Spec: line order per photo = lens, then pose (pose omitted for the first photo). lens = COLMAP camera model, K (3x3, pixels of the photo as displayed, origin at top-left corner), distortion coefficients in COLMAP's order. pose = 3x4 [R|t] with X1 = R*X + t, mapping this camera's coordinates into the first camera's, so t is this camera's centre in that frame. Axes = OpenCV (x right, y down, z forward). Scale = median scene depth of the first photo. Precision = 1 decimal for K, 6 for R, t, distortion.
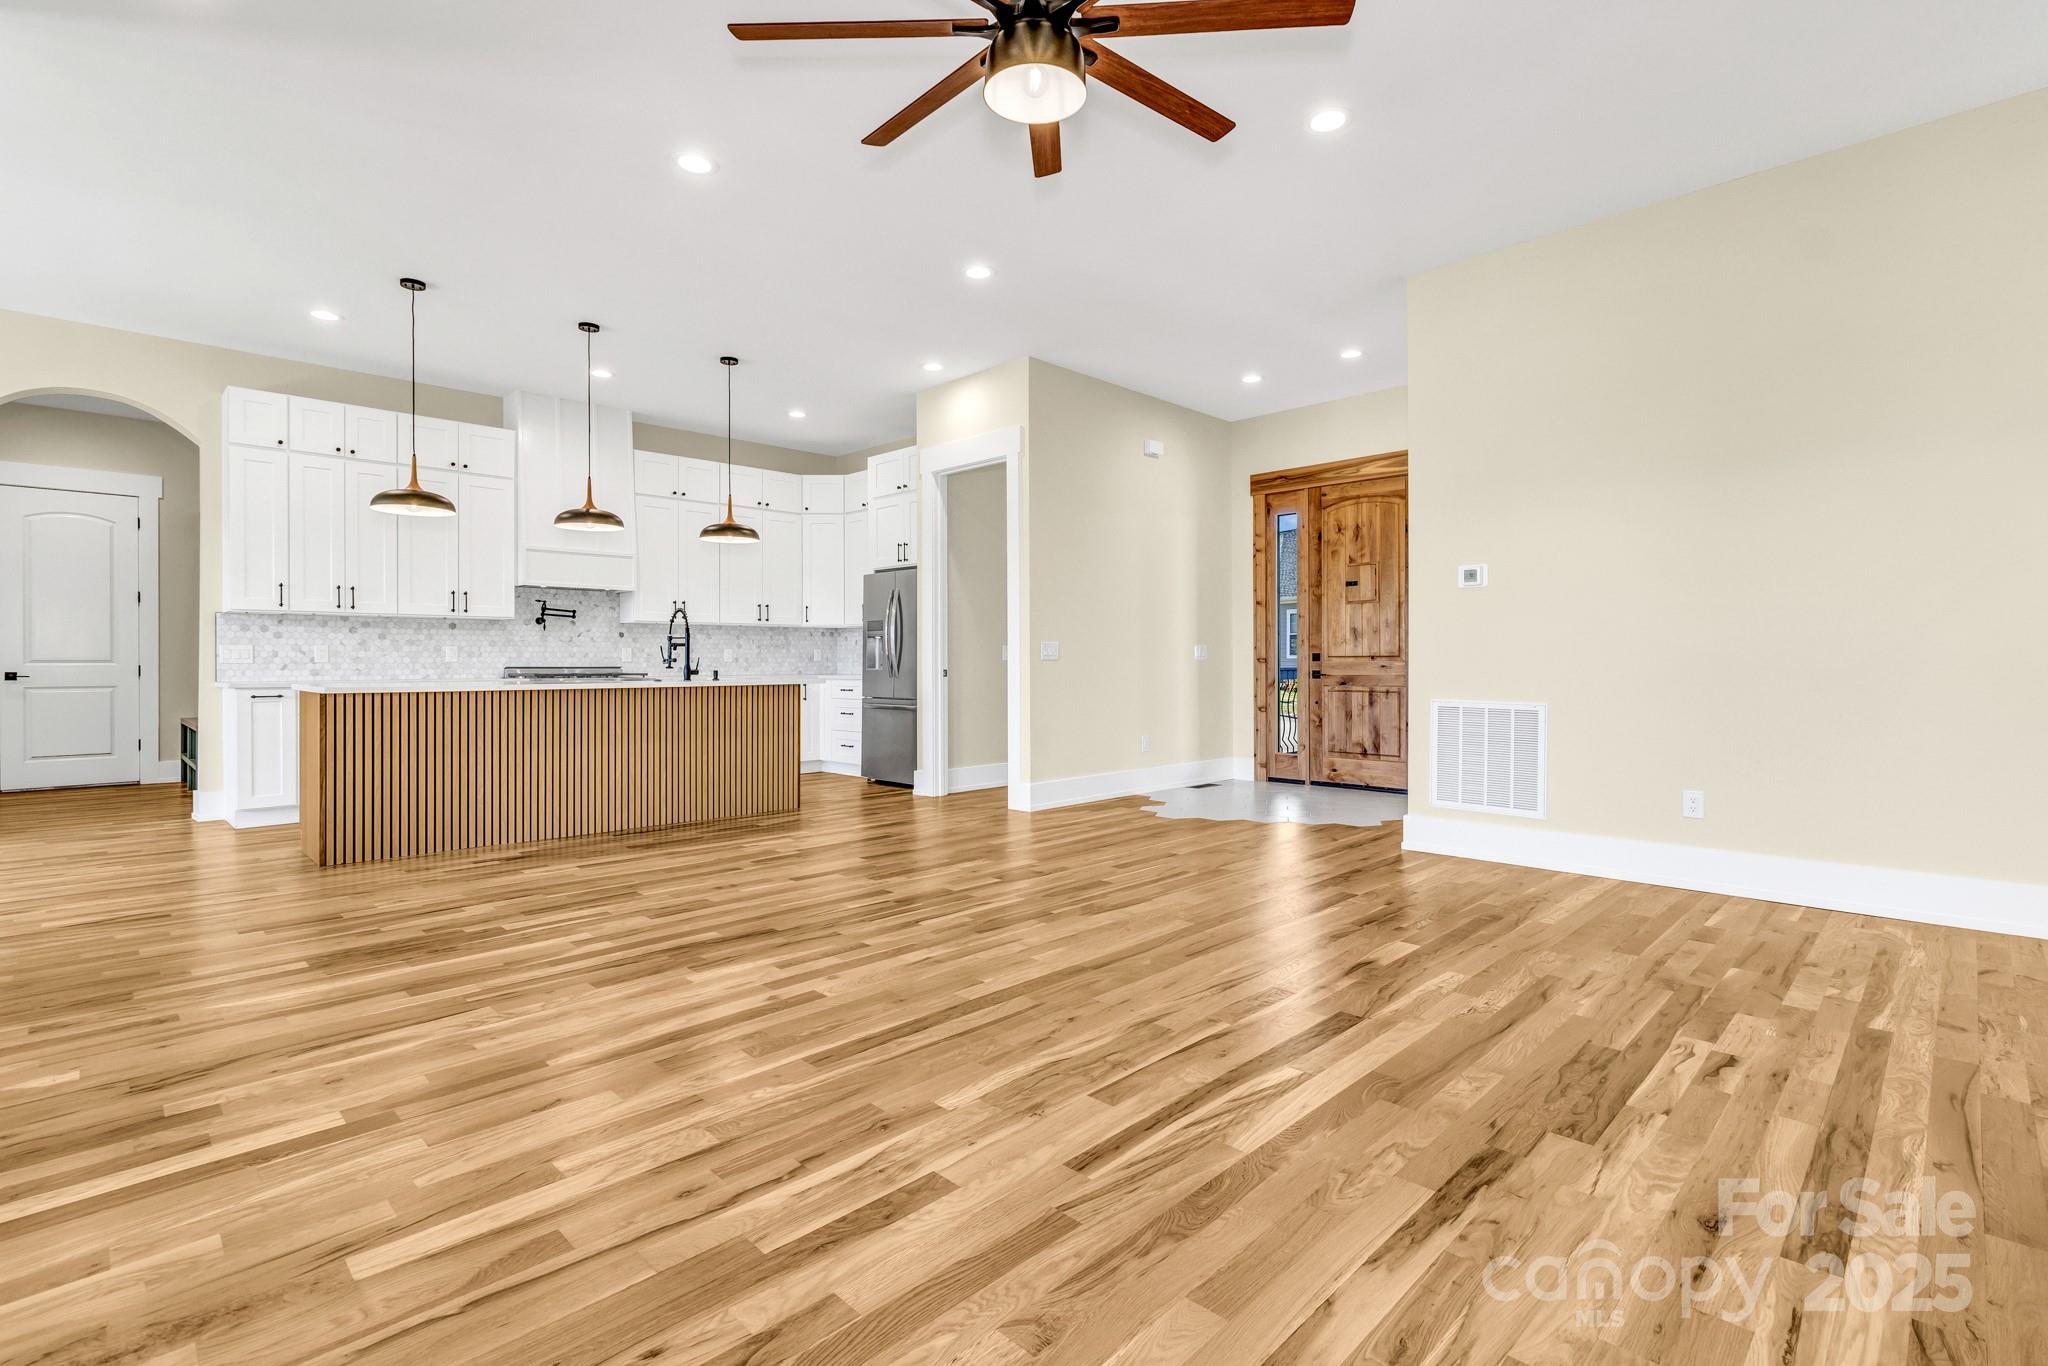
lens RADIAL K [[952.8, 0, 1037.1], [0, 952.8, 666.0], [0, 0, 1]] dist [0.003485, -0.000800]
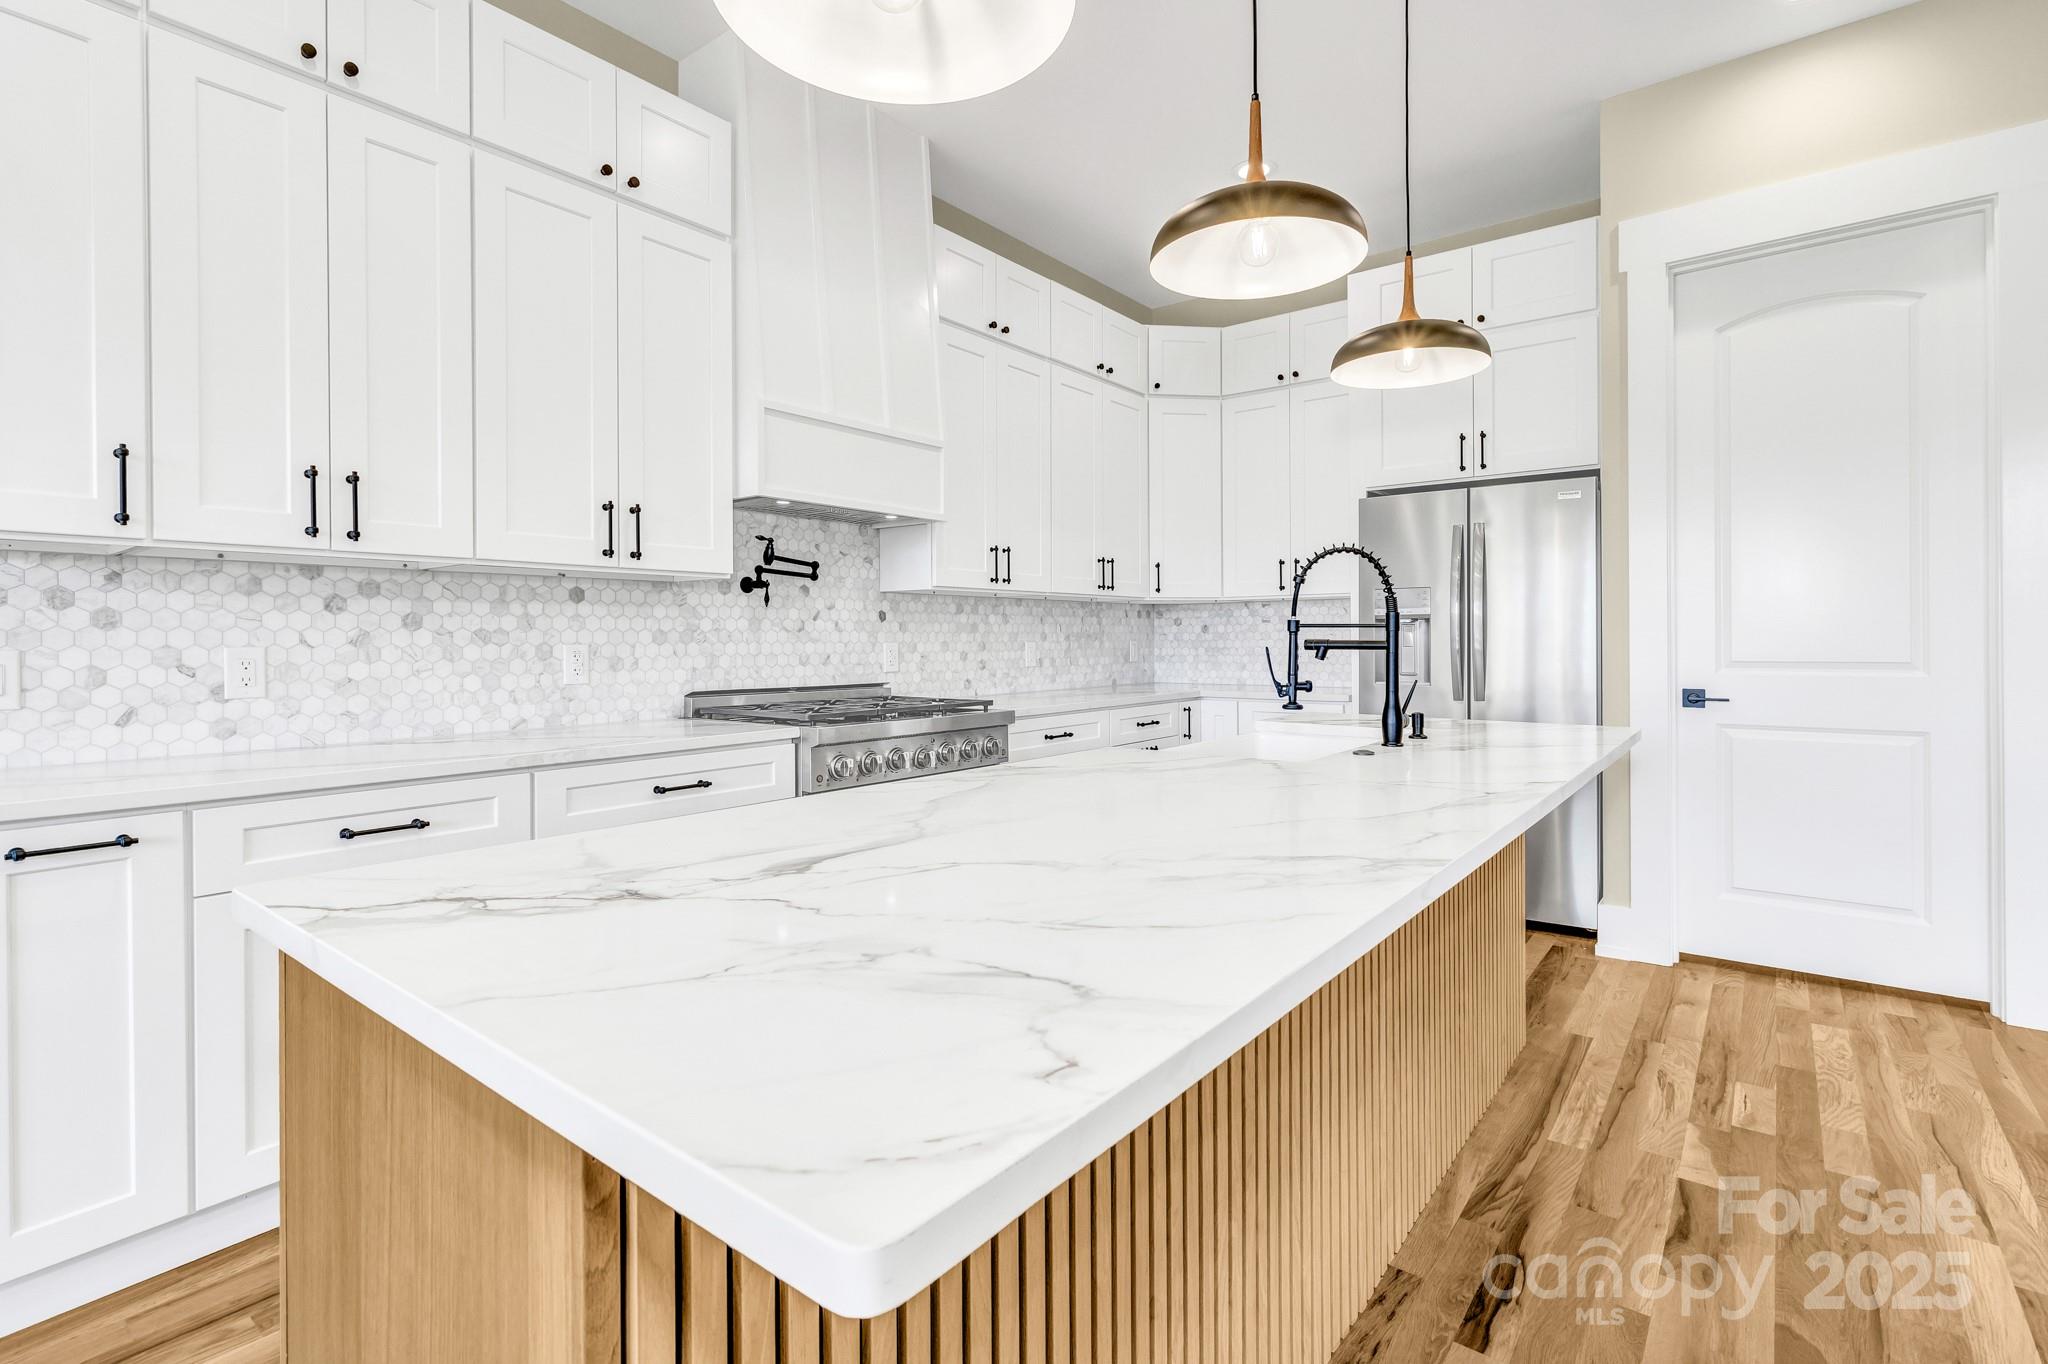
lens RADIAL K [[952.8, 0, 1037.6], [0, 952.8, 645.9], [0, 0, 1]] dist [0.003485, -0.000800]
pose [[0.992514, -0.003991, 0.122064, -0.533680], [0.003872, 0.999992, 0.001218, -0.022649], [-0.122068, -0.000736, 0.992521, 0.655440]]
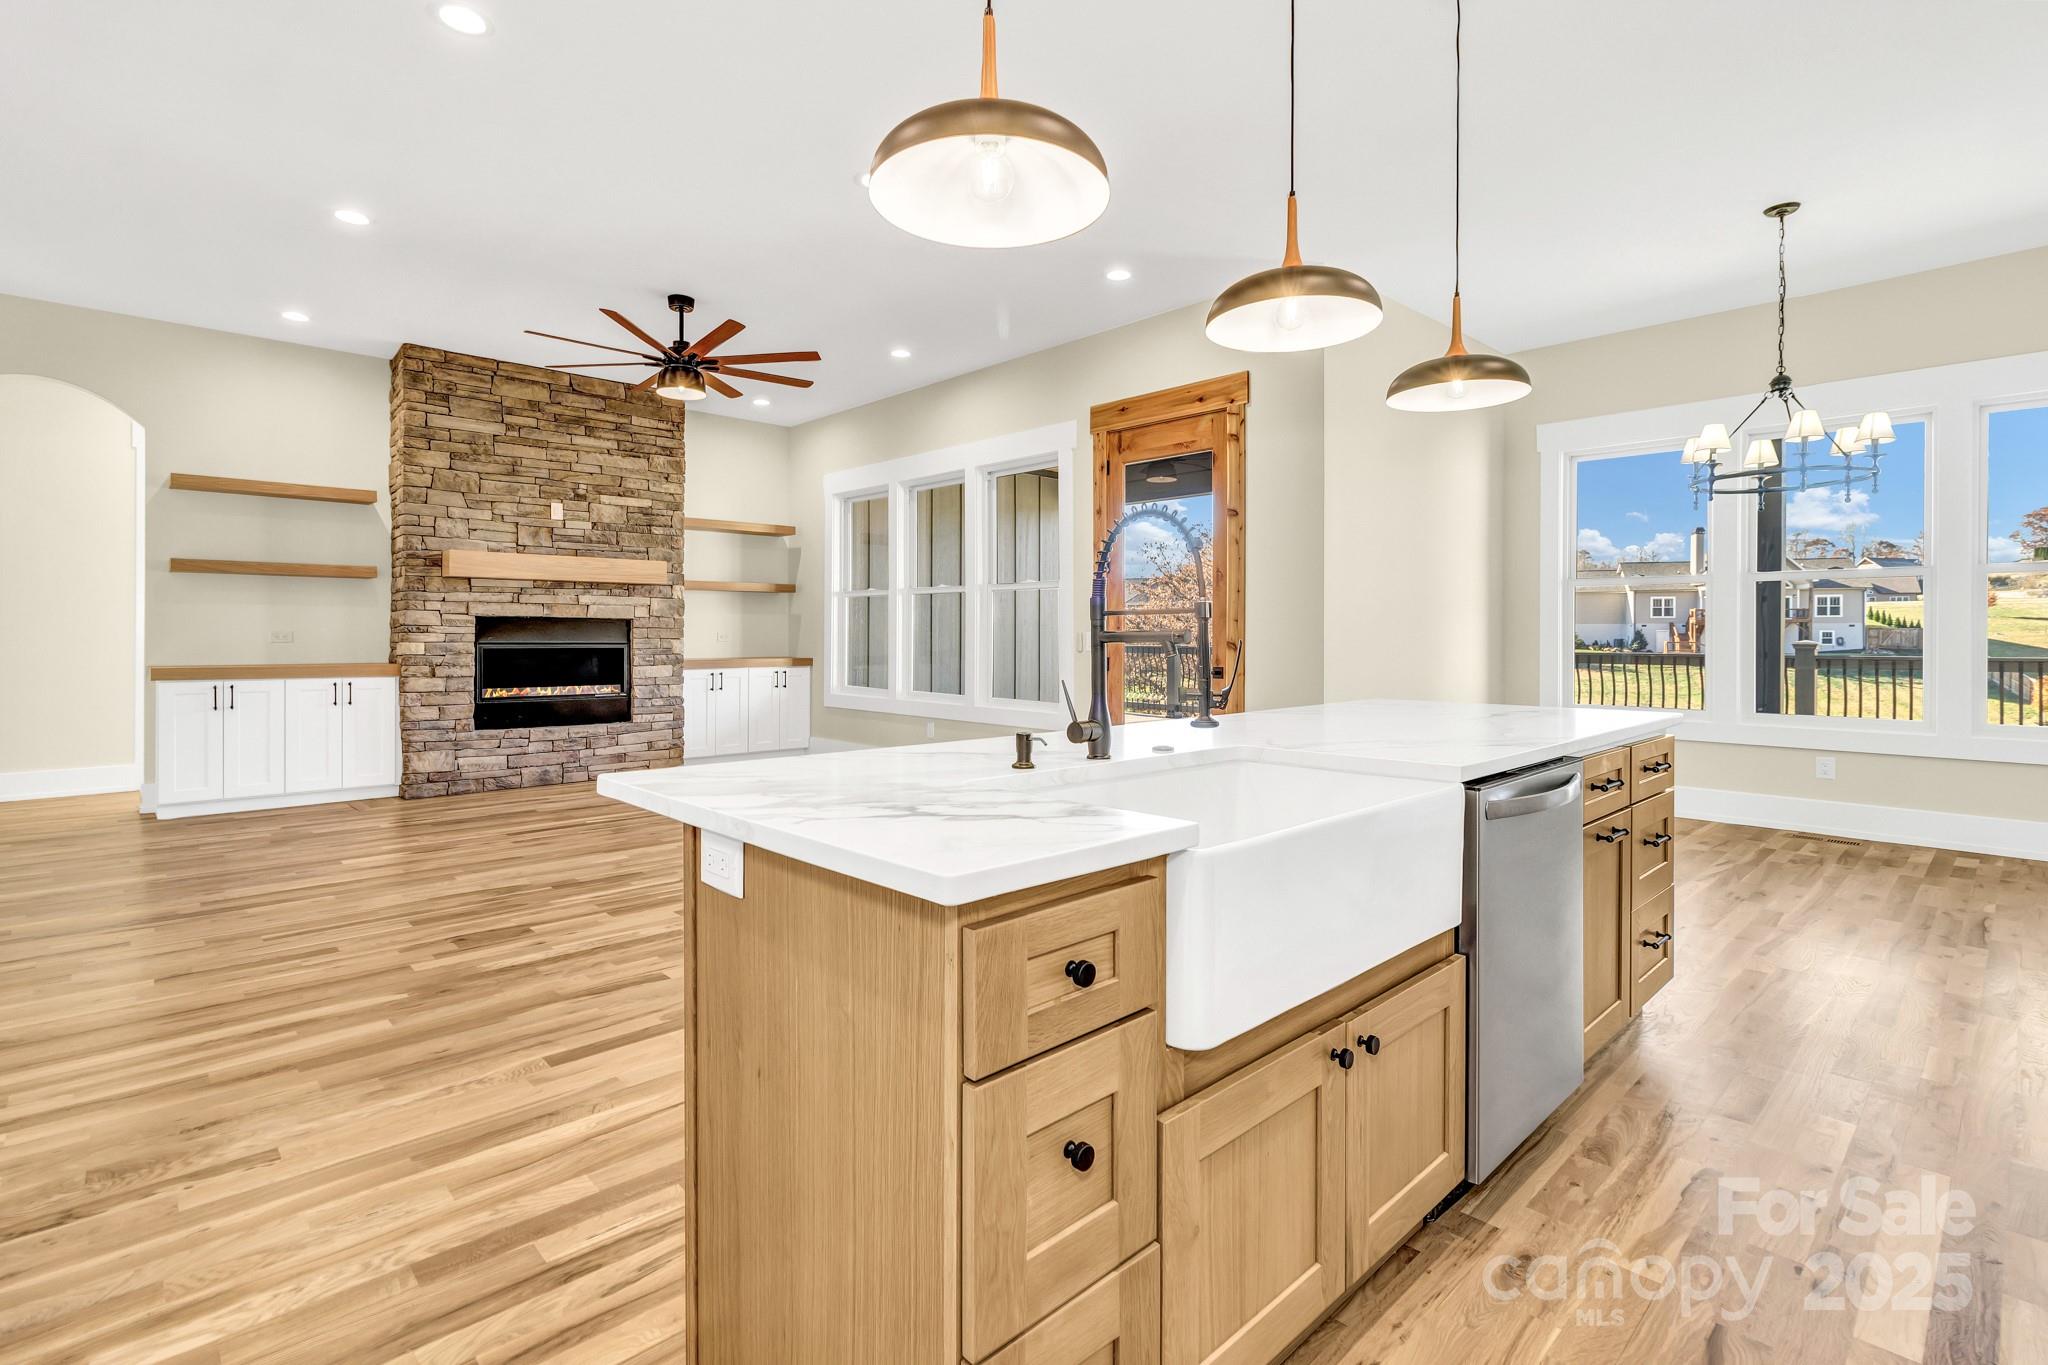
lens RADIAL K [[952.8, 0, 1026.7], [0, 952.8, 634.7], [0, 0, 1]] dist [0.003485, -0.000800]
pose [[-0.999524, 0.000821, 0.030854, -0.348329], [0.001005, 0.999982, 0.005930, -0.024191], [-0.030849, 0.005958, -0.999506, 1.278240]]
